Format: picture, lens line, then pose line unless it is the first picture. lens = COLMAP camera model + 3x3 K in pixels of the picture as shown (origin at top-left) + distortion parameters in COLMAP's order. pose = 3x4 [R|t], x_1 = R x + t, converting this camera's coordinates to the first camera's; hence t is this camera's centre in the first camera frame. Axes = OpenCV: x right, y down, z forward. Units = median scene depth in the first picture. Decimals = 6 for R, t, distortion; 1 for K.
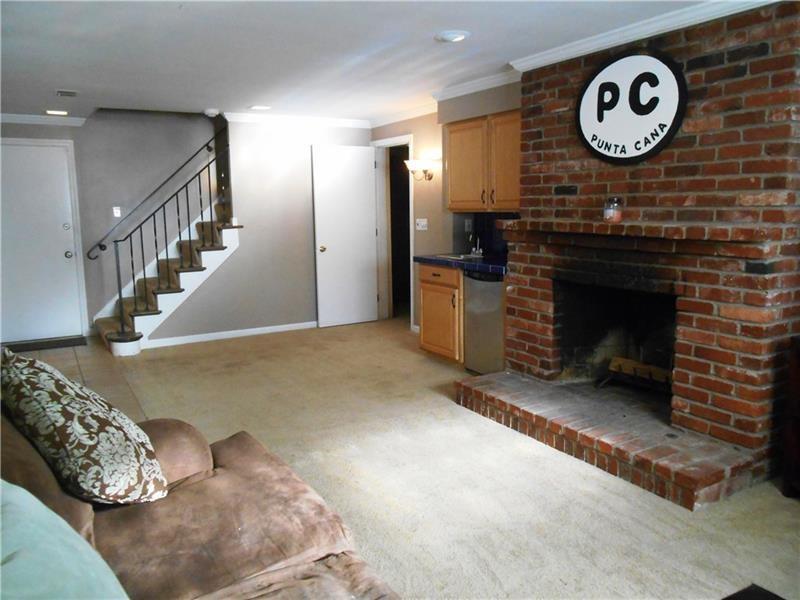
lens RADIAL K [[625.5, 0, 403.2], [0, 625.5, 296.7], [0, 0, 1]] dist [-0.036179, 0.007108]
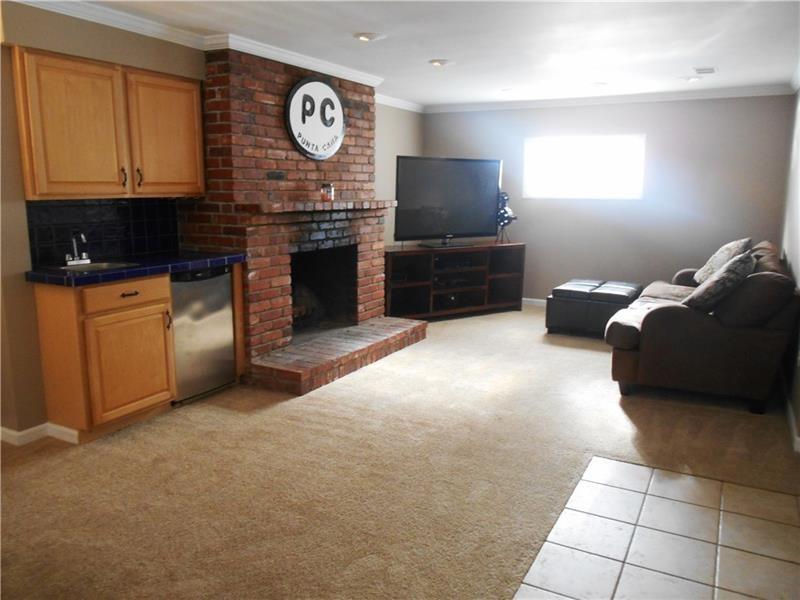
lens RADIAL K [[625.5, 0, 403.0], [0, 625.5, 302.6], [0, 0, 1]] dist [-0.036179, 0.007108]
pose [[-0.517779, -0.136401, 0.844571, -0.935540], [0.133599, 0.962205, 0.237305, -0.206611], [-0.845018, 0.235705, -0.479986, 1.549395]]
